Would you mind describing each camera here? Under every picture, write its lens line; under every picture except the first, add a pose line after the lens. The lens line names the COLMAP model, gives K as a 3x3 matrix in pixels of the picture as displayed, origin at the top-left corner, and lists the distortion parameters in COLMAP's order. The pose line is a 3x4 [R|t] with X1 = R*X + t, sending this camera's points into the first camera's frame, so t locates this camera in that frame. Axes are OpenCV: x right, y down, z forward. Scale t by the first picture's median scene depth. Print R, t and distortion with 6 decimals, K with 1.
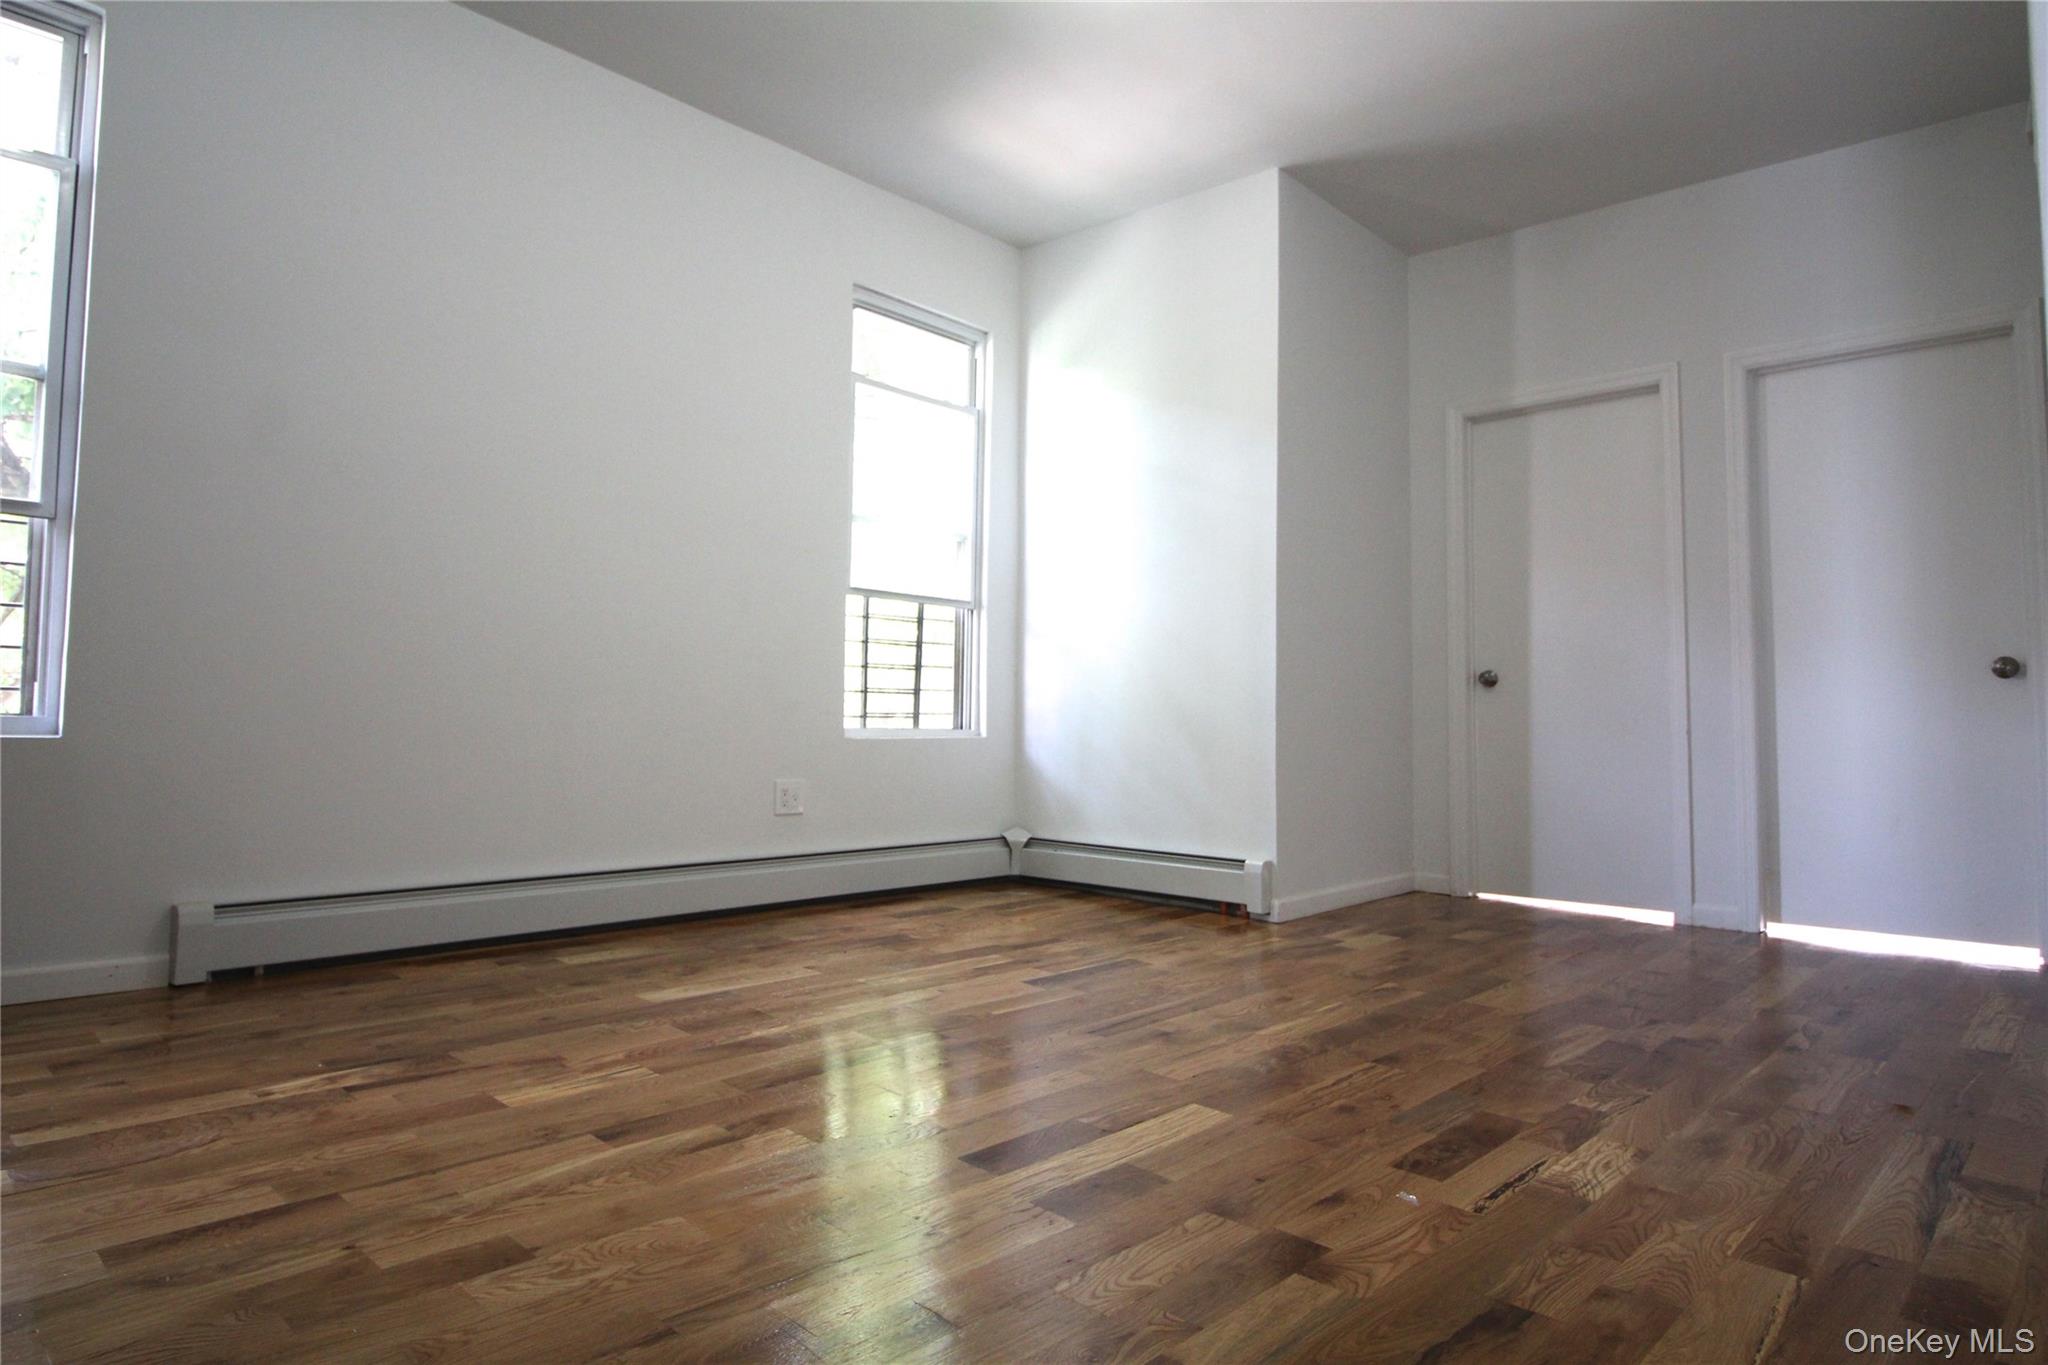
lens RADIAL K [[1187.5, 0, 1009.4], [0, 1187.5, 652.7], [0, 0, 1]] dist [0.002942, -0.006959]
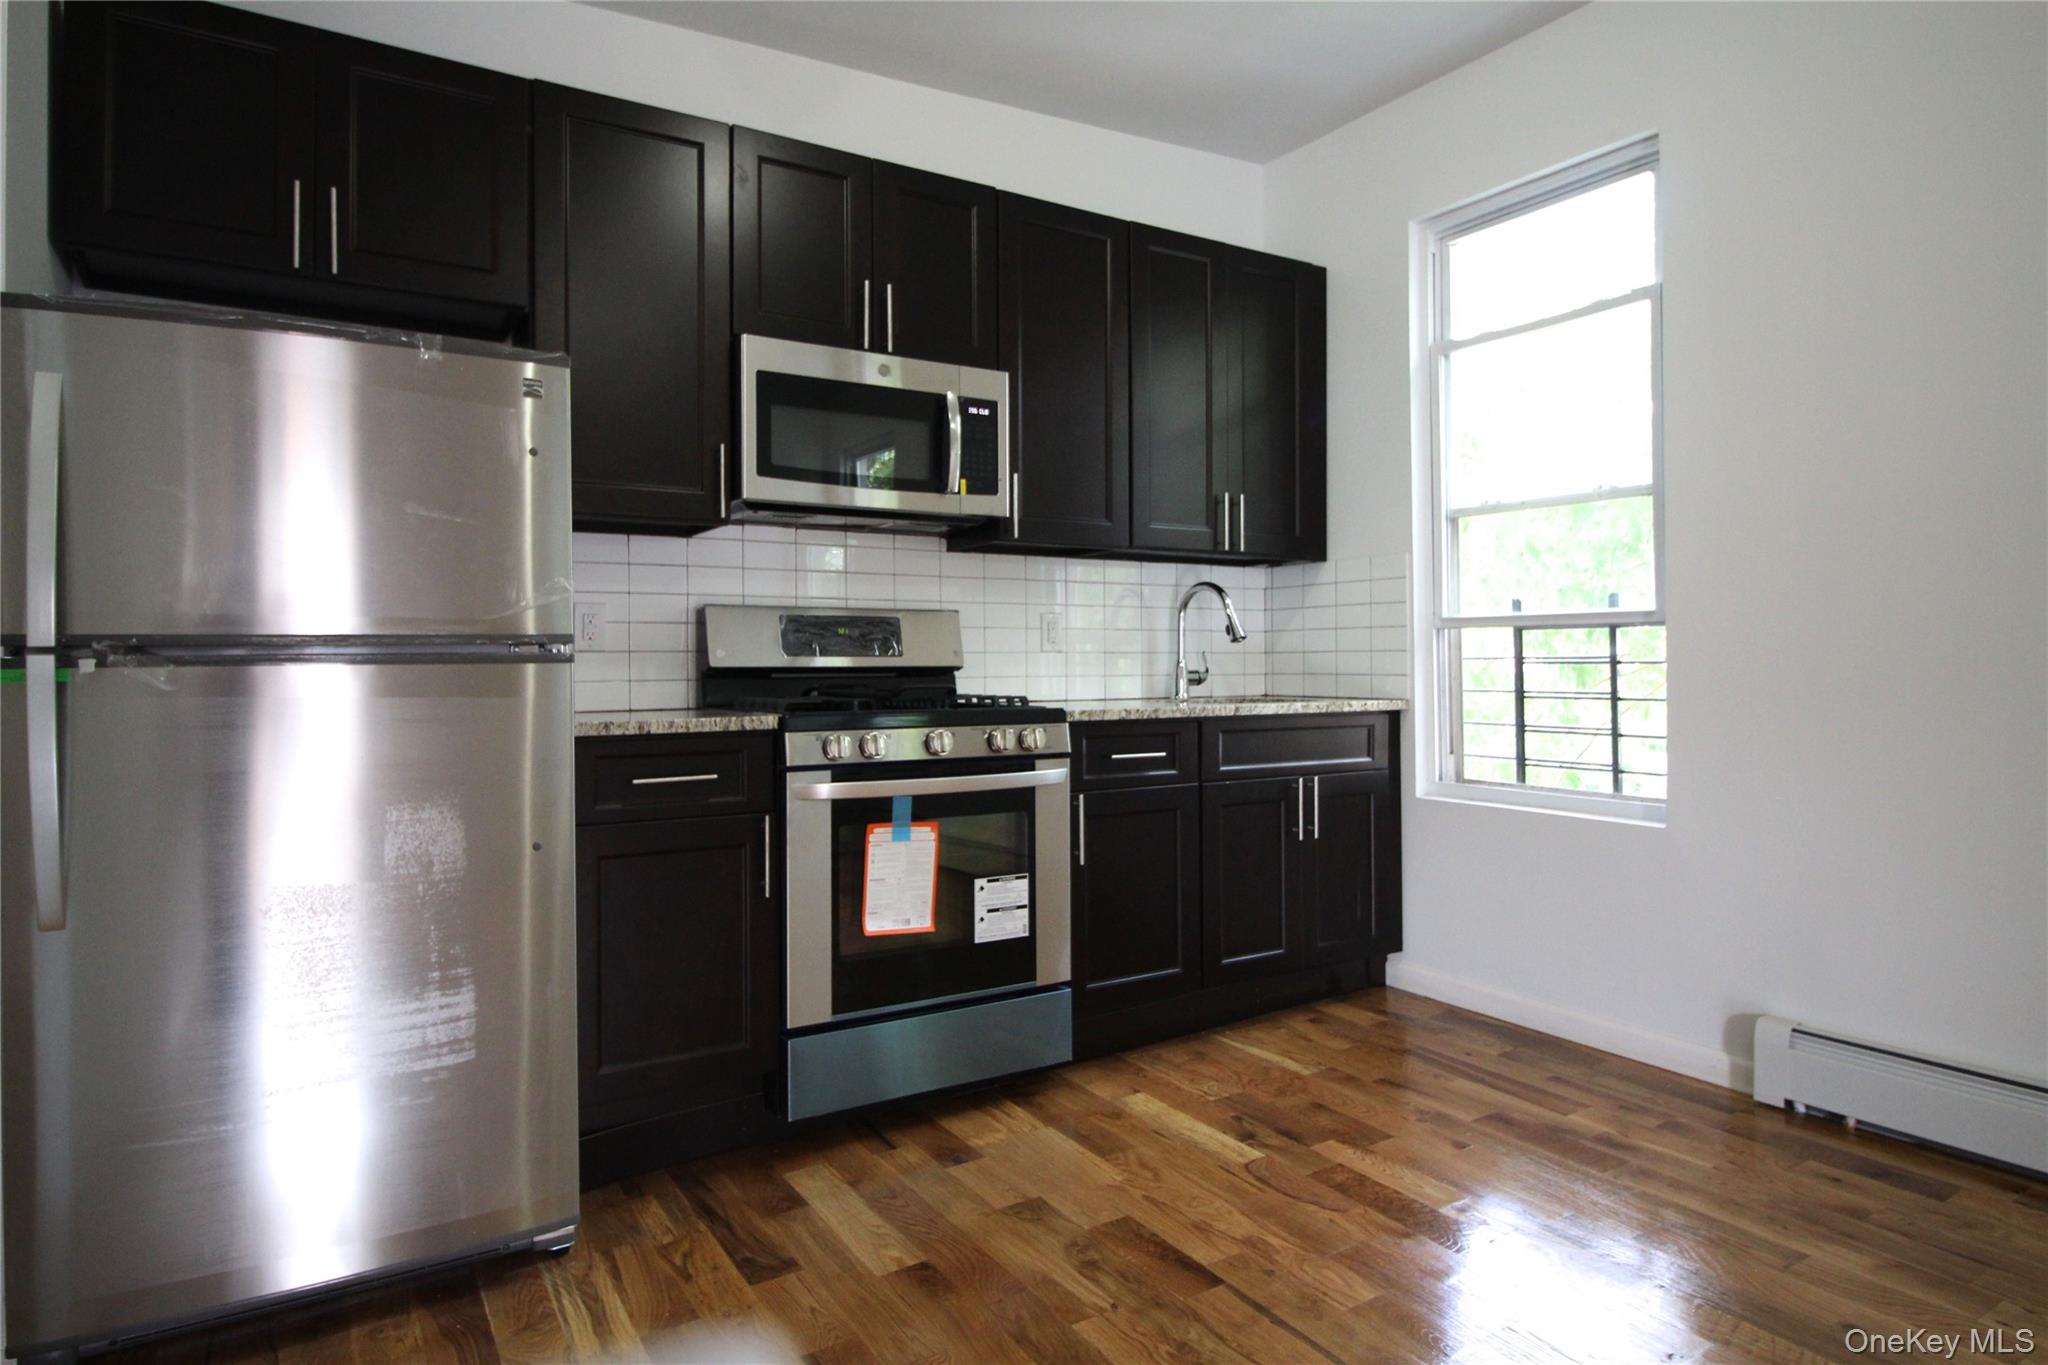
lens RADIAL K [[1187.5, 0, 1023.8], [0, 1187.5, 662.8], [0, 0, 1]] dist [0.002942, -0.006959]
pose [[-0.258231, -0.009419, -0.966037, 0.391096], [0.059749, 0.997883, -0.025701, -0.085583], [0.964234, -0.064356, -0.257121, 0.726354]]
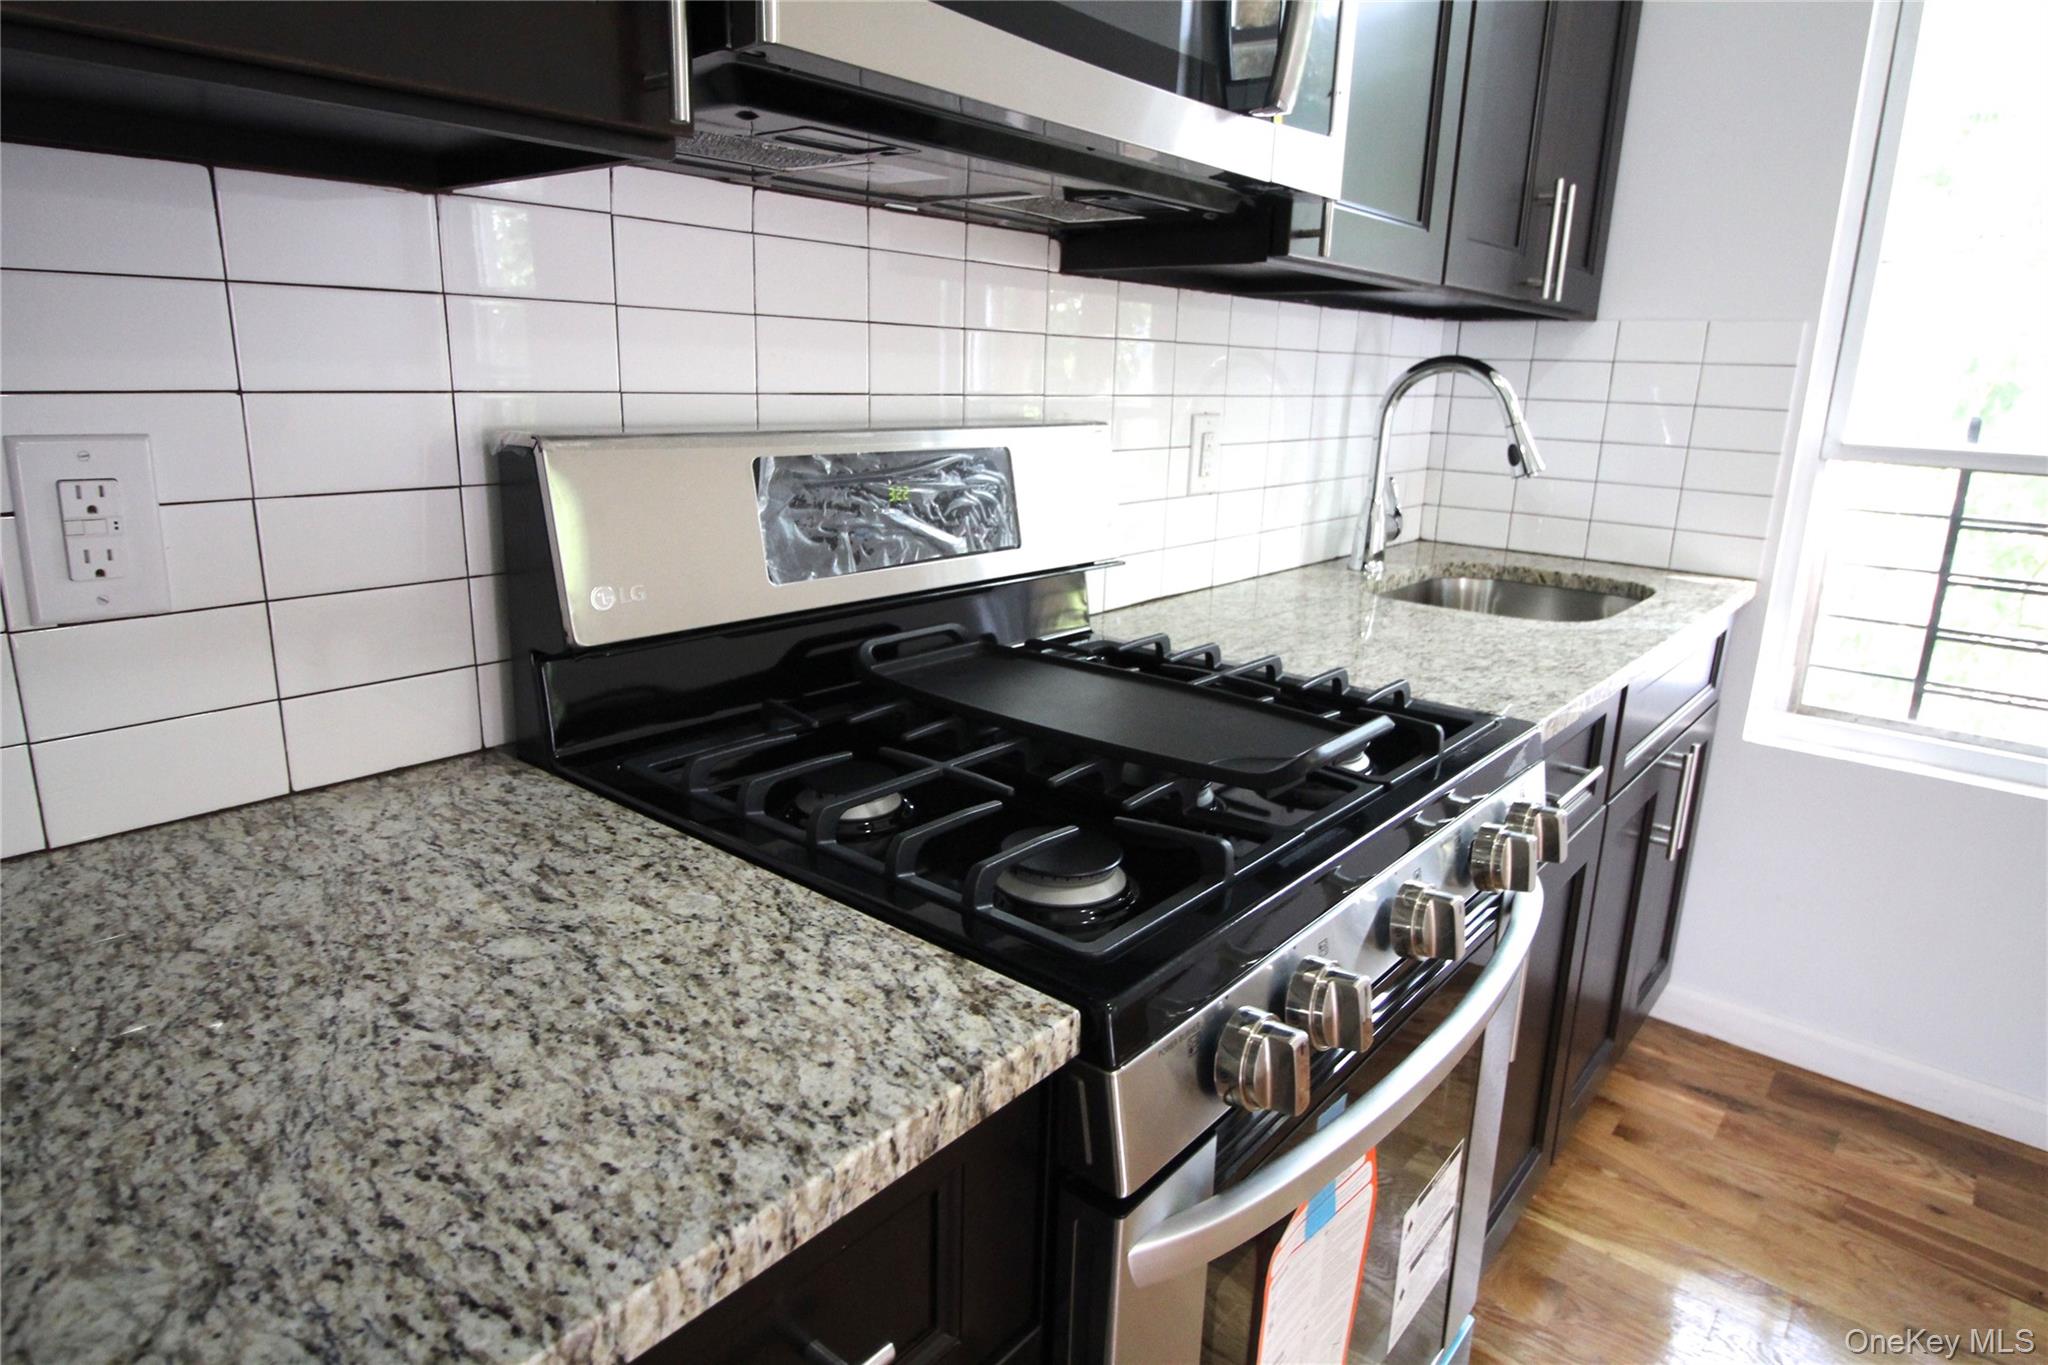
lens RADIAL K [[1187.5, 0, 1017.4], [0, 1187.5, 663.3], [0, 0, 1]] dist [0.002942, -0.006959]
pose [[0.050815, 0.234264, -0.970844, -0.256501], [0.030758, 0.971272, 0.235977, -0.198457], [0.998234, -0.041853, 0.042149, 0.277390]]
